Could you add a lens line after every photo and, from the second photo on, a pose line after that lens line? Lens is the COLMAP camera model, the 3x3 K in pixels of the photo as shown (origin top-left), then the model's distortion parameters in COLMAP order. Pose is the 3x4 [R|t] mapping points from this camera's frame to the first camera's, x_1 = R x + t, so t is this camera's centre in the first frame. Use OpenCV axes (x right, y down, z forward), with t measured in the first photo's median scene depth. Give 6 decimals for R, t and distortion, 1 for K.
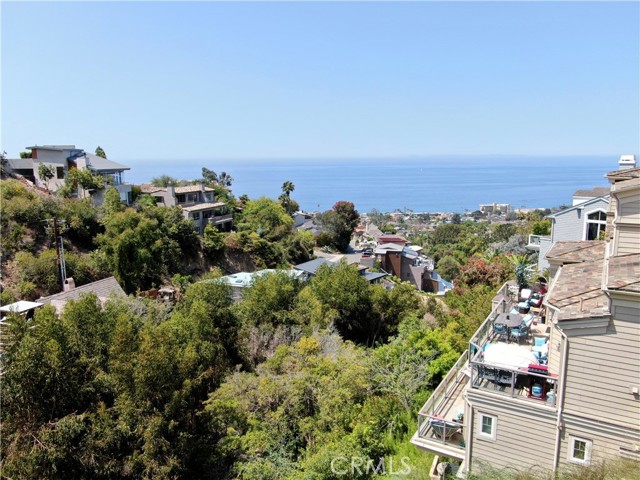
lens RADIAL K [[480.7, 0, 319.7], [0, 480.7, 246.2], [0, 0, 1]] dist [-0.018492, 0.008968]
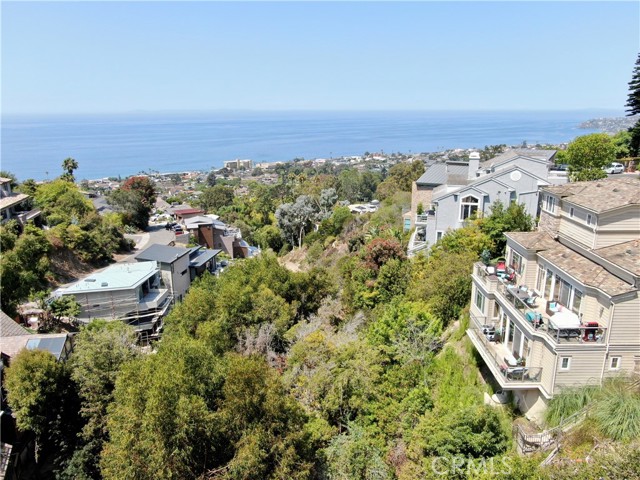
lens RADIAL K [[480.7, 0, 320.0], [0, 480.7, 246.1], [0, 0, 1]] dist [-0.018492, 0.008968]
pose [[0.861154, -0.138160, 0.489209, -0.309725], [0.094201, 0.989062, 0.113503, -0.080750], [-0.499540, -0.051660, 0.864749, 0.002227]]
